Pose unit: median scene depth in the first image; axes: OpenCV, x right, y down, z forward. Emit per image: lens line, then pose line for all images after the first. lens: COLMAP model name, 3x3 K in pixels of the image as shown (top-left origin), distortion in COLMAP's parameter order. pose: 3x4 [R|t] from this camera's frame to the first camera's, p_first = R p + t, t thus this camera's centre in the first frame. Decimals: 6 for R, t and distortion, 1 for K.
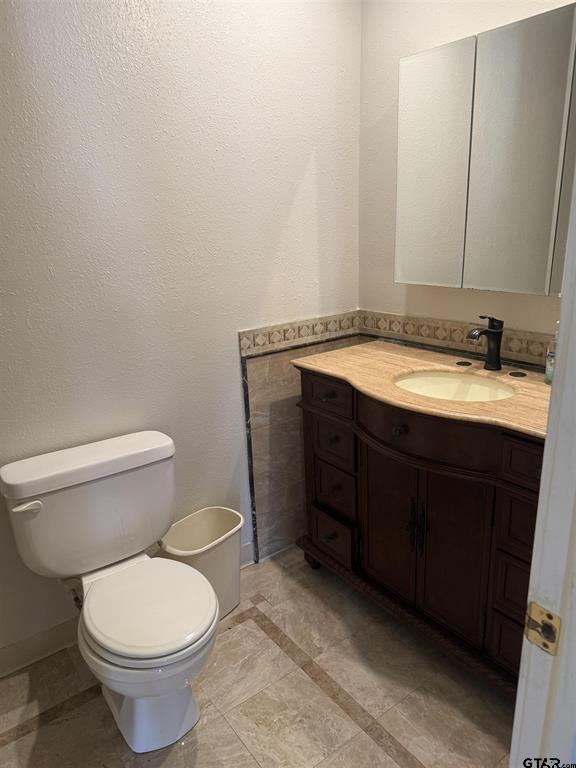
lens RADIAL K [[548.0, 0, 284.3], [0, 548.0, 391.9], [0, 0, 1]] dist [0.068964, -0.078188]
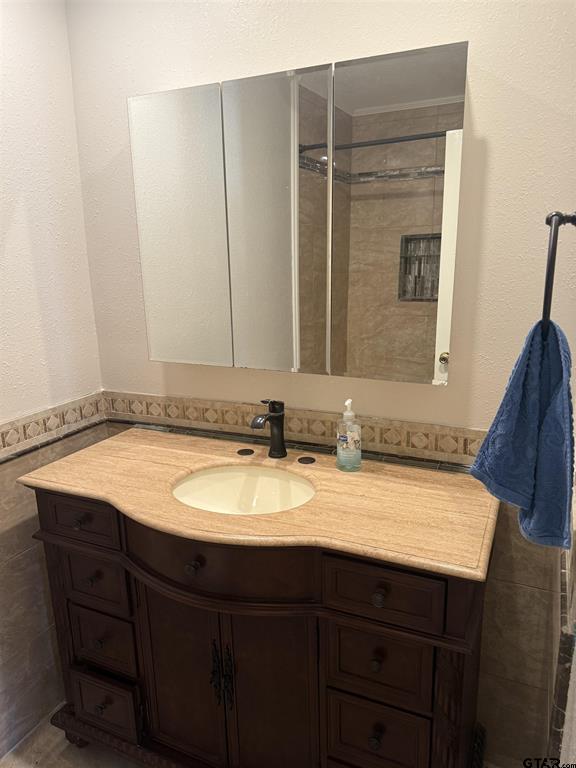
lens RADIAL K [[548.0, 0, 292.4], [0, 548.0, 389.9], [0, 0, 1]] dist [0.068964, -0.078188]
pose [[0.872172, -0.093932, 0.480097, -0.013143], [0.129544, 0.990705, -0.041503, -0.098272], [-0.471736, 0.098391, 0.876233, 0.195314]]
